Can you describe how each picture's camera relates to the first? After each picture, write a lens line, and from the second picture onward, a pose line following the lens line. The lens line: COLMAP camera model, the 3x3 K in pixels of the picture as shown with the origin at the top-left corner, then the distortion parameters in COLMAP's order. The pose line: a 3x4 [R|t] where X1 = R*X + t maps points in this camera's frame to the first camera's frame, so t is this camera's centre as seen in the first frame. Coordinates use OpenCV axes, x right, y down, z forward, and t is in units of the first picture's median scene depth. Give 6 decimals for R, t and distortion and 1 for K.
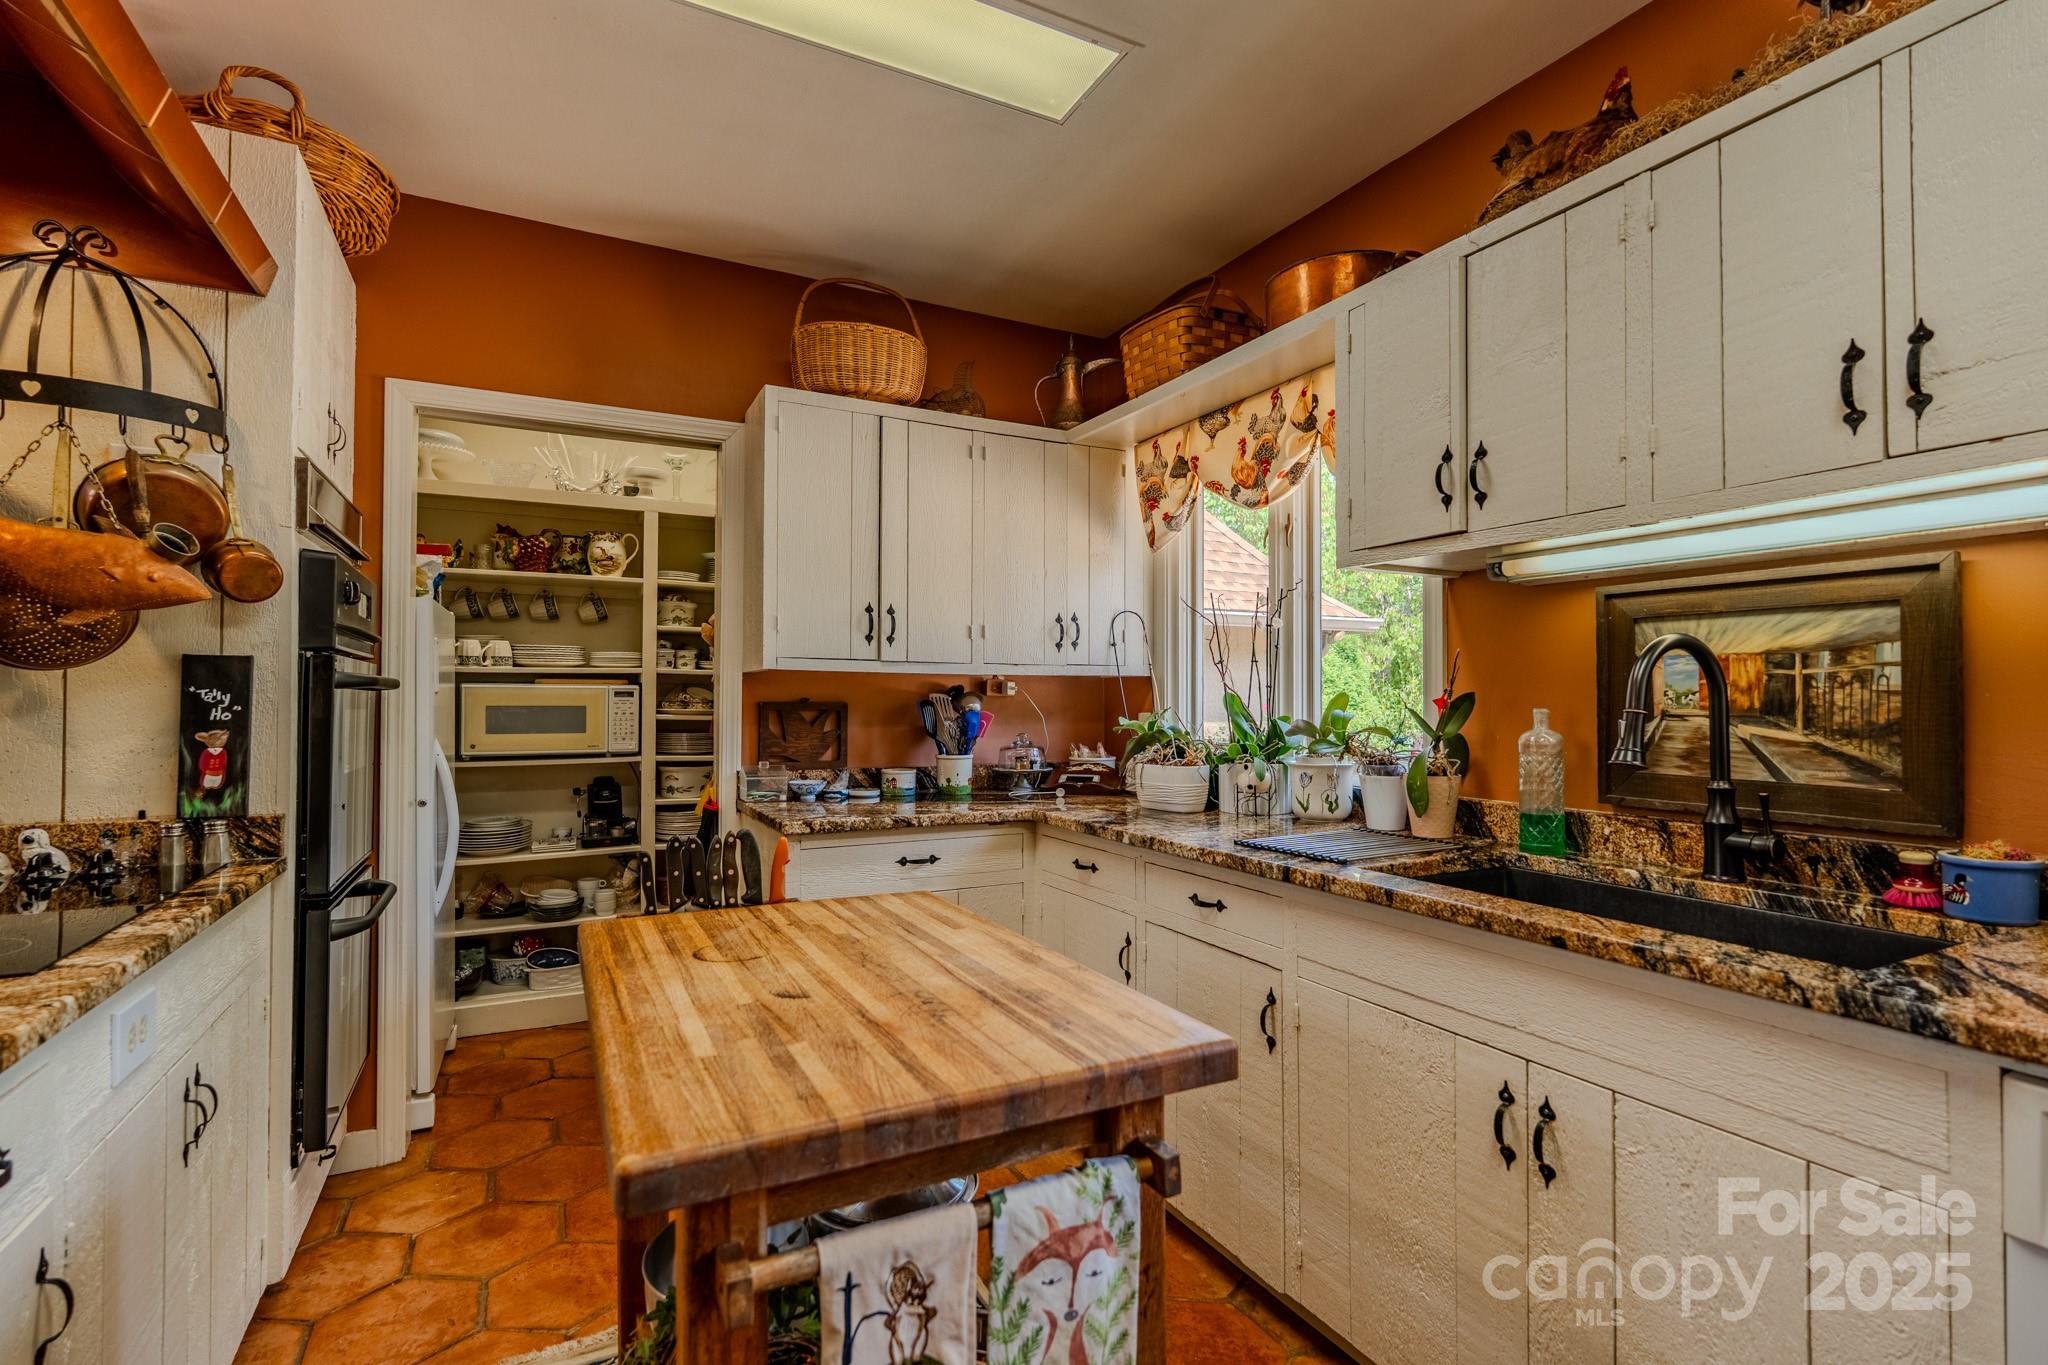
lens RADIAL K [[933.3, 0, 1008.2], [0, 933.3, 687.7], [0, 0, 1]] dist [-0.002222, 0.000314]
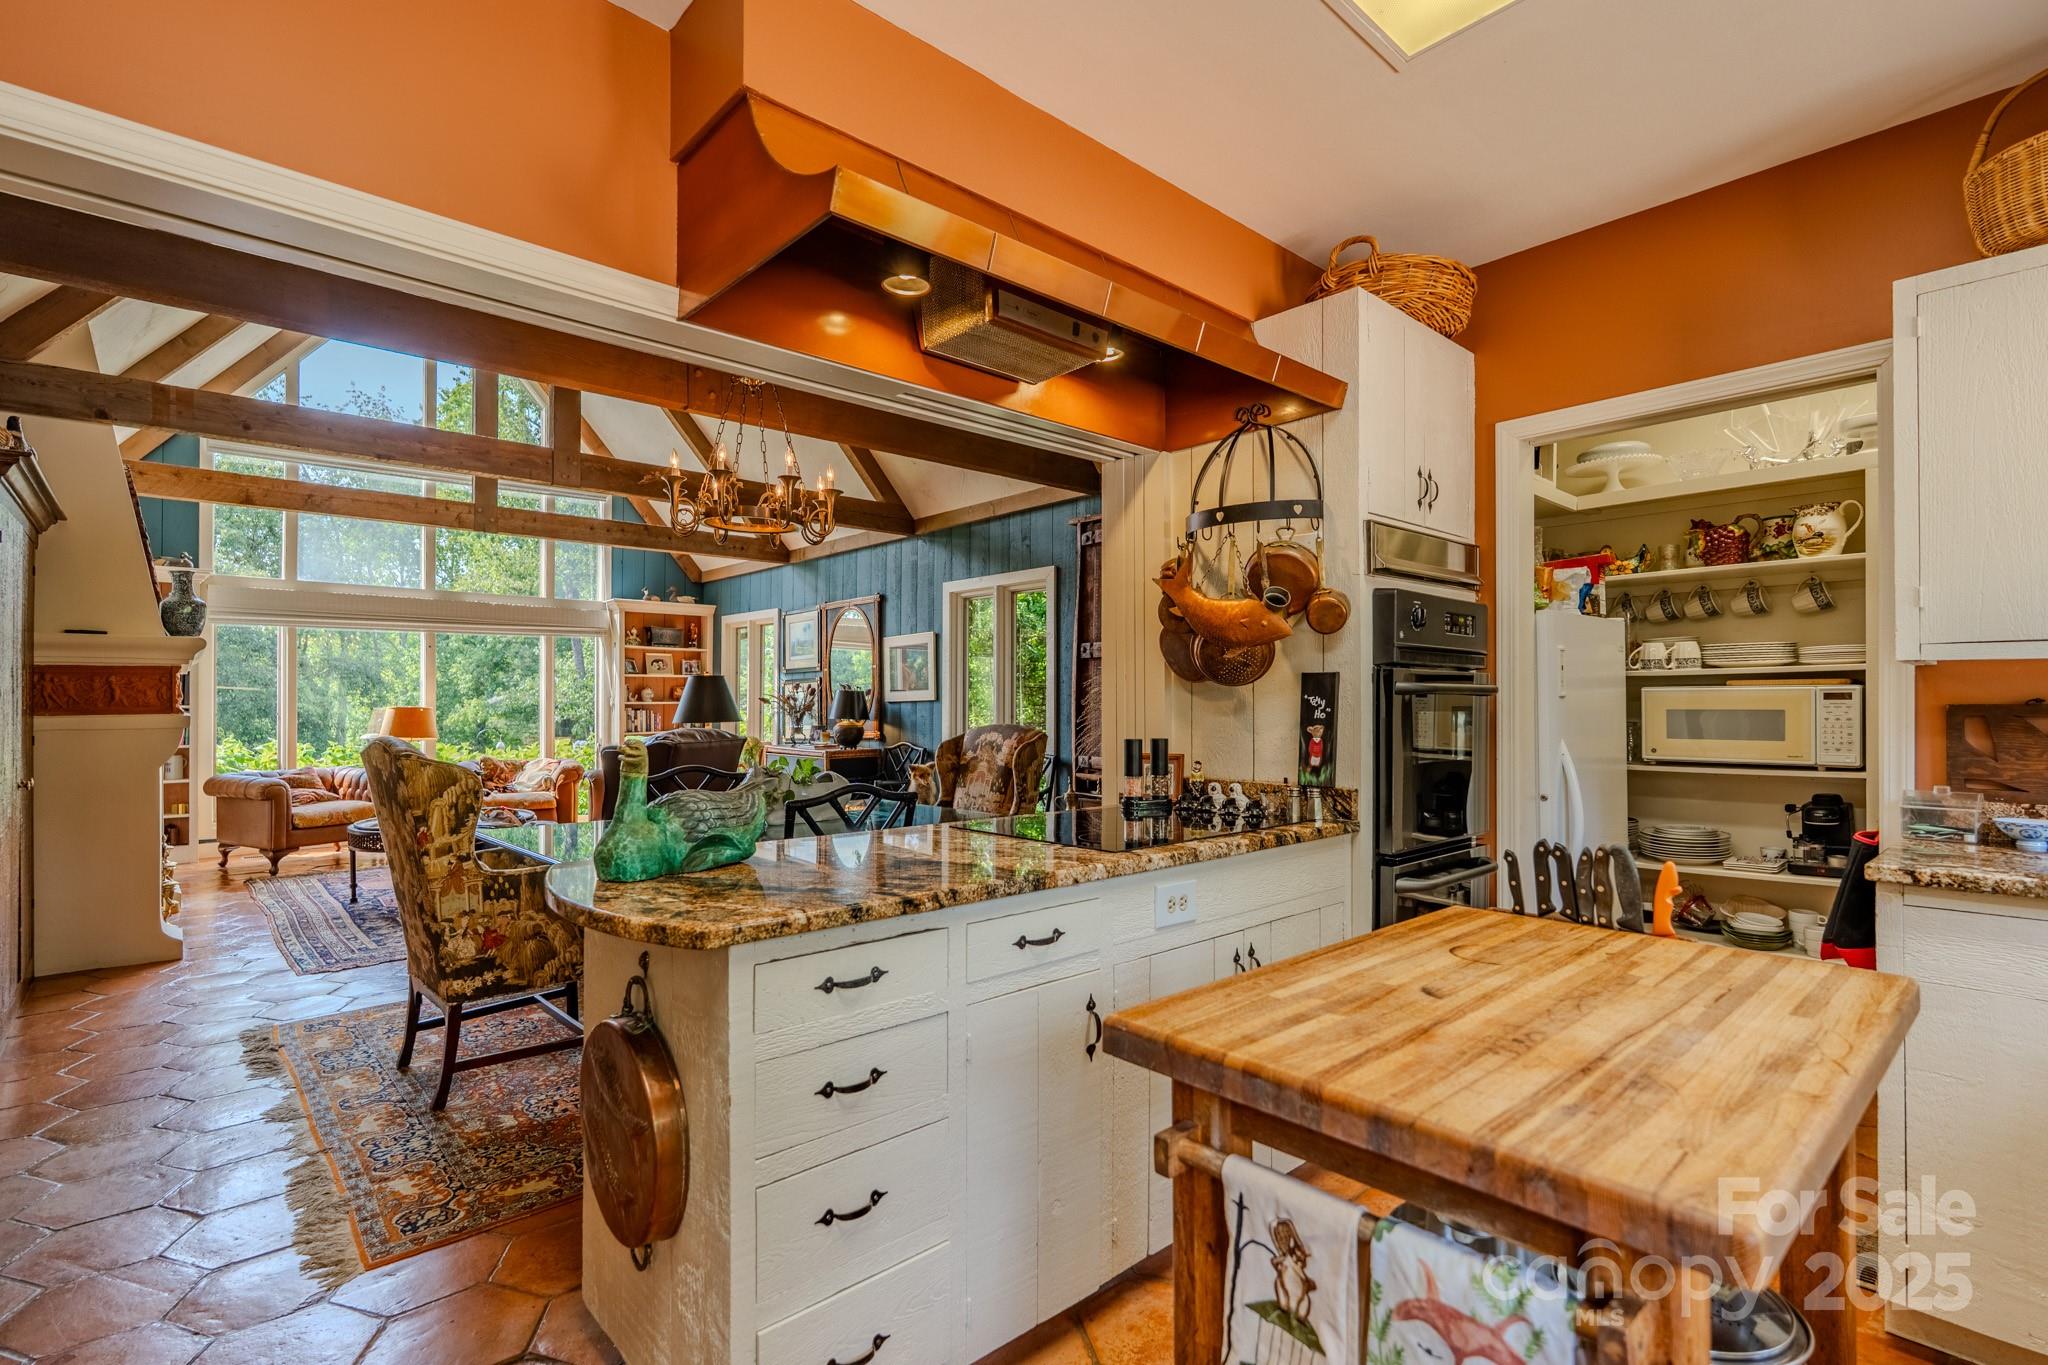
lens RADIAL K [[952.1, 0, 1064.1], [0, 952.1, 695.3], [0, 0, 1]] dist [-0.001970, -0.000142]
pose [[0.284436, -0.012239, -0.958617, 0.417436], [0.015391, 0.999848, -0.008198, 0.005459], [0.958572, -0.012423, 0.284581, 0.208617]]
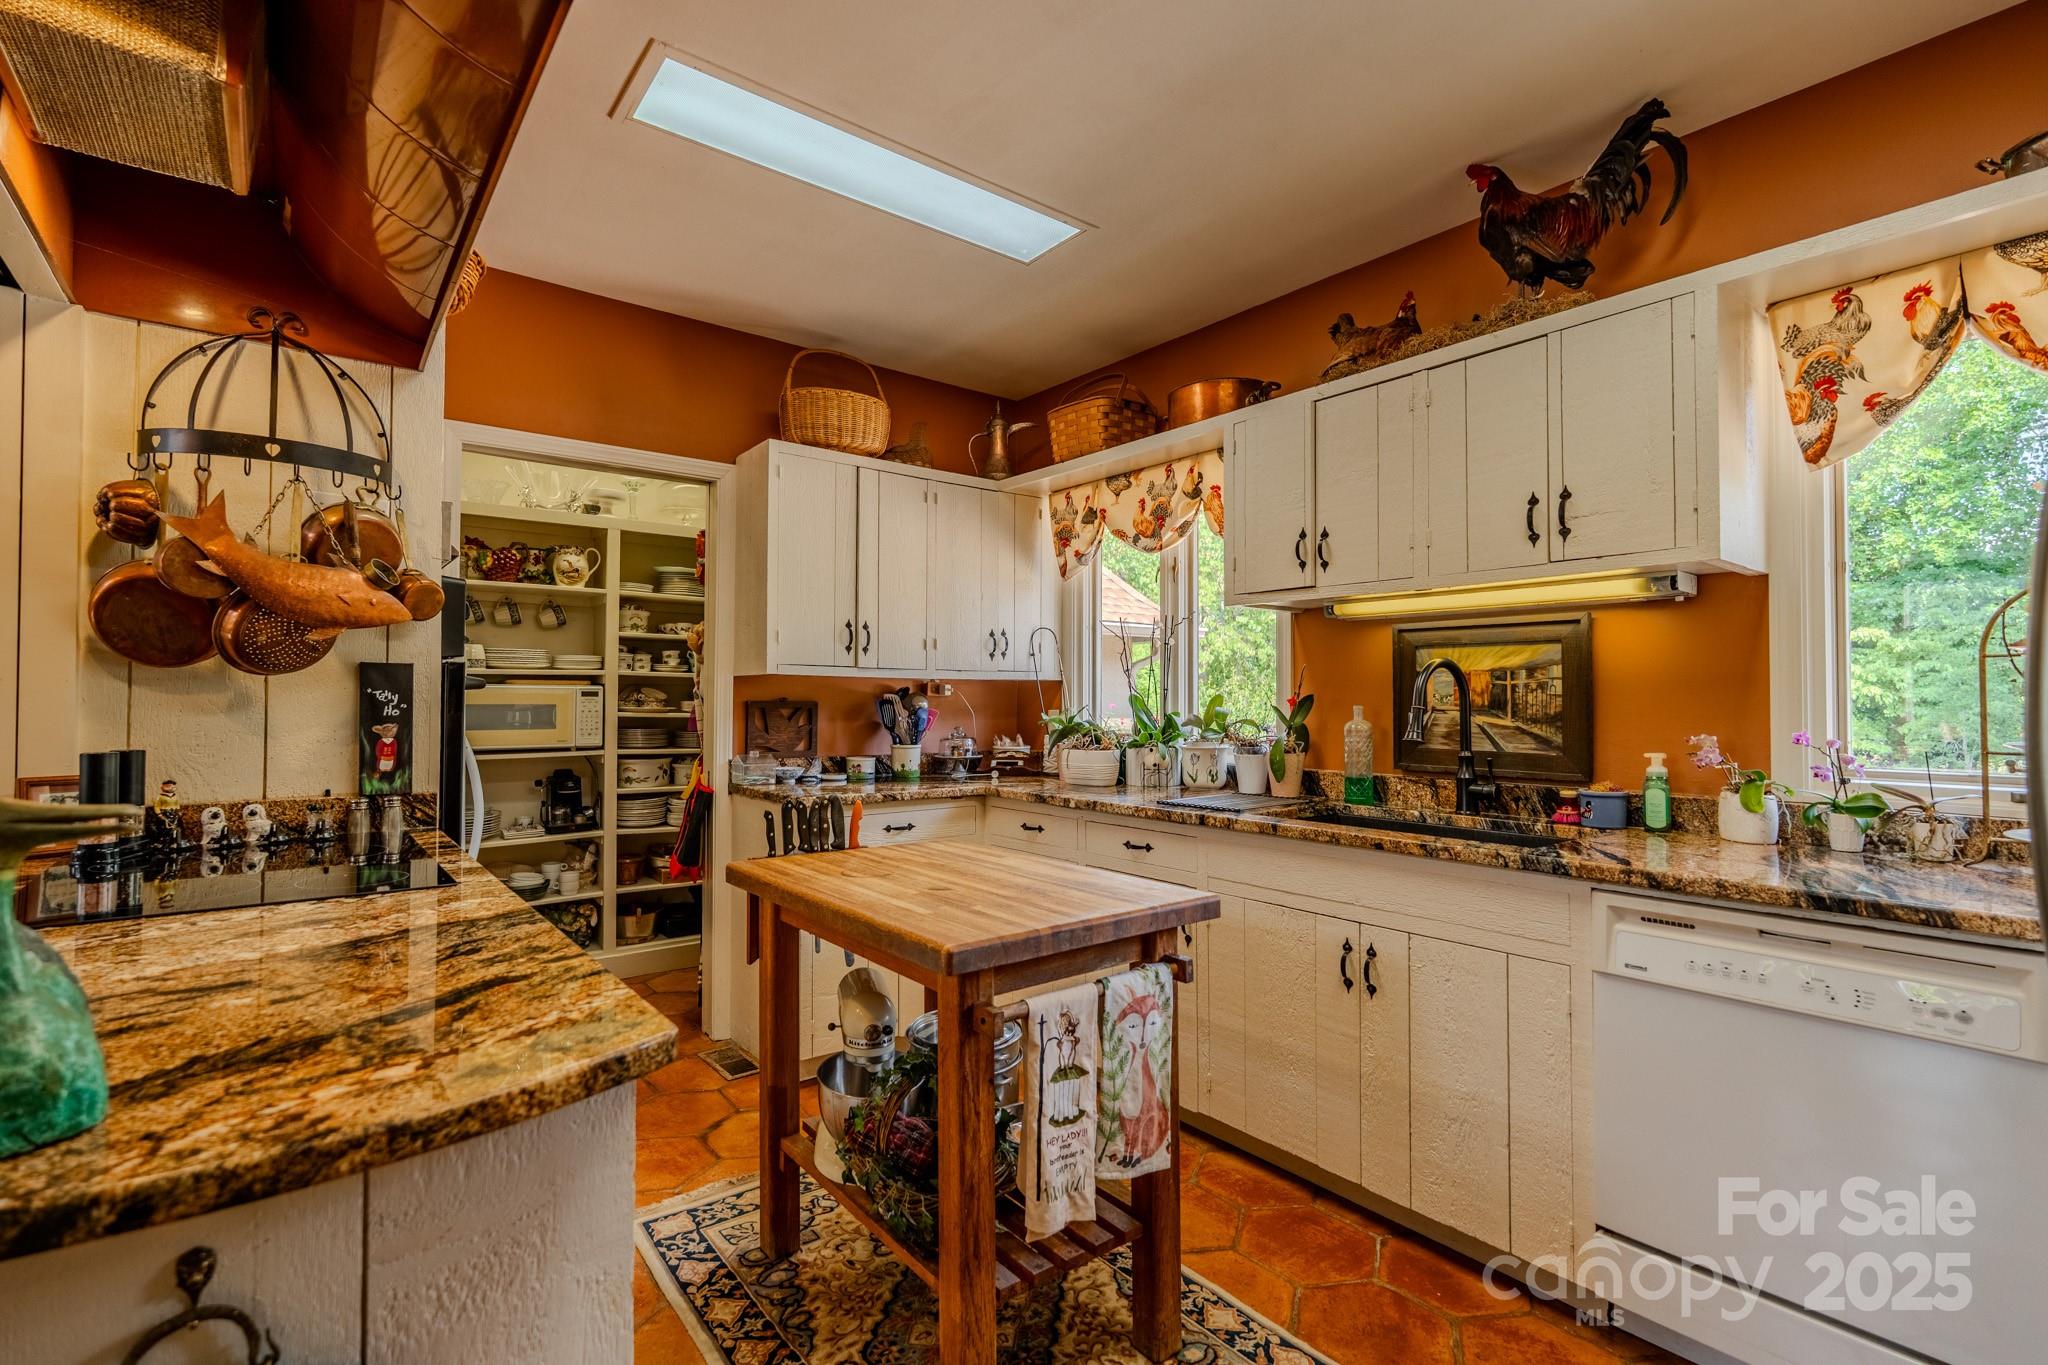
lens RADIAL K [[917.2, 0, 1024.0], [0, 917.2, 682.5], [0, 0, 1]] dist [-0.002046, 0.000199]
pose [[0.979748, 0.004403, 0.200184, -0.258794], [-0.003430, 0.999981, -0.005207, -0.005457], [-0.200203, 0.004415, 0.979745, -0.343262]]
